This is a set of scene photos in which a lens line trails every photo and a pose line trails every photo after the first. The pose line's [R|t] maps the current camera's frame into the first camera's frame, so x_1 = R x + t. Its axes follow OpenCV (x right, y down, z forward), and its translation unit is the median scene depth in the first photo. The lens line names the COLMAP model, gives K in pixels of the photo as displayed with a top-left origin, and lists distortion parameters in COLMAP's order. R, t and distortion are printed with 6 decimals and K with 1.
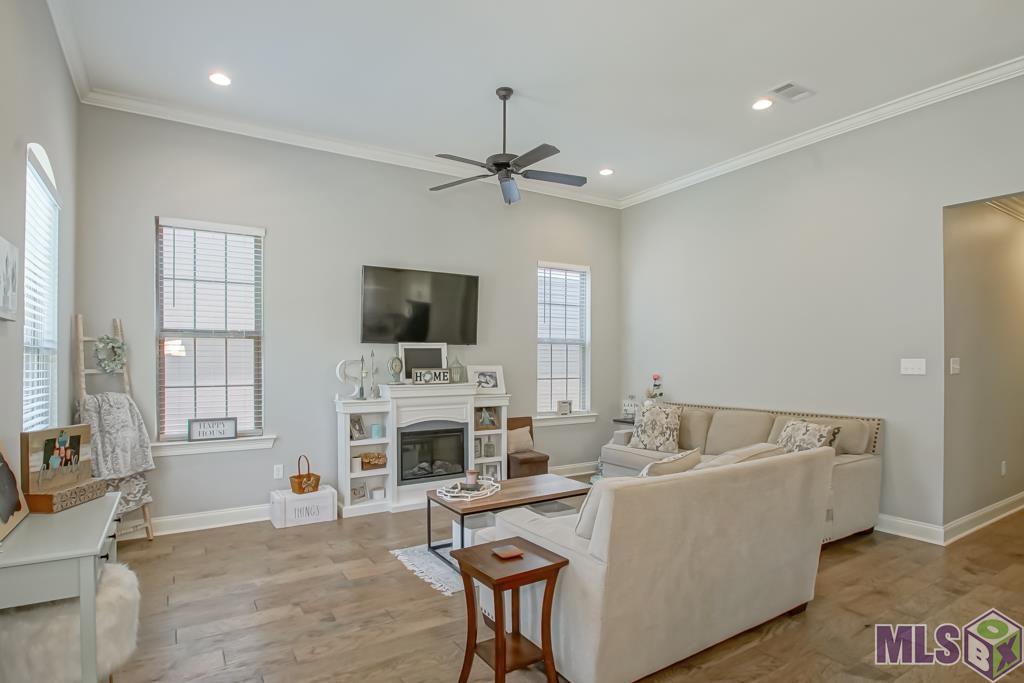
lens RADIAL K [[550.1, 0, 494.7], [0, 550.1, 363.0], [0, 0, 1]] dist [-0.005546, -0.001148]
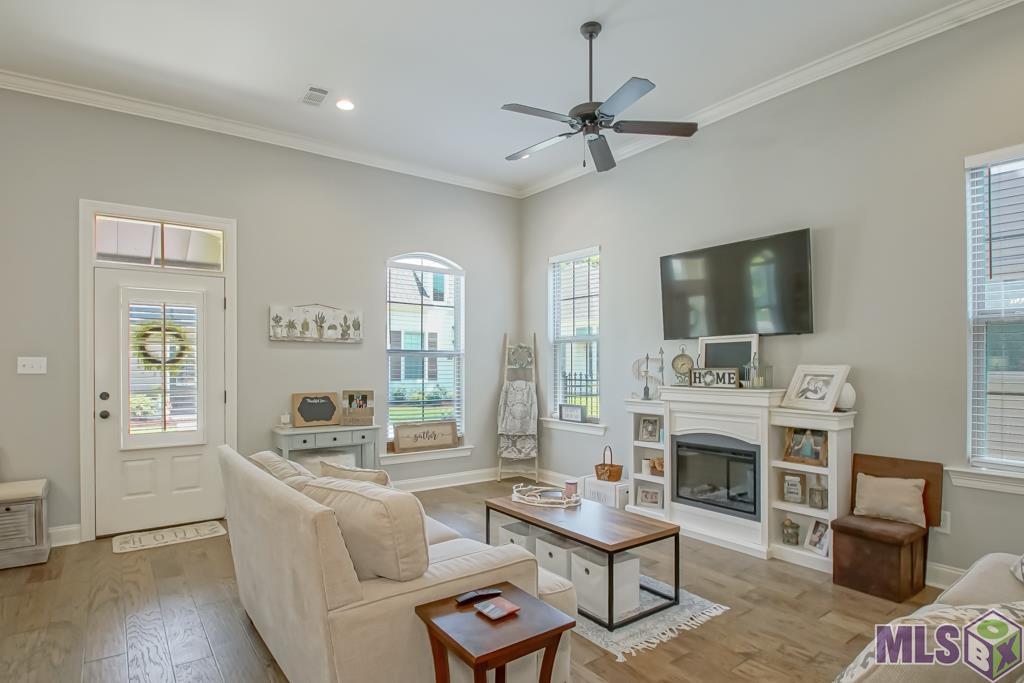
lens RADIAL K [[550.1, 0, 494.7], [0, 550.1, 363.0], [0, 0, 1]] dist [-0.005546, -0.001148]
pose [[0.056959, -0.001675, -0.998375, 0.673428], [-0.002059, 0.999996, -0.001795, 0.005033], [0.998374, 0.002158, 0.056955, 0.659551]]
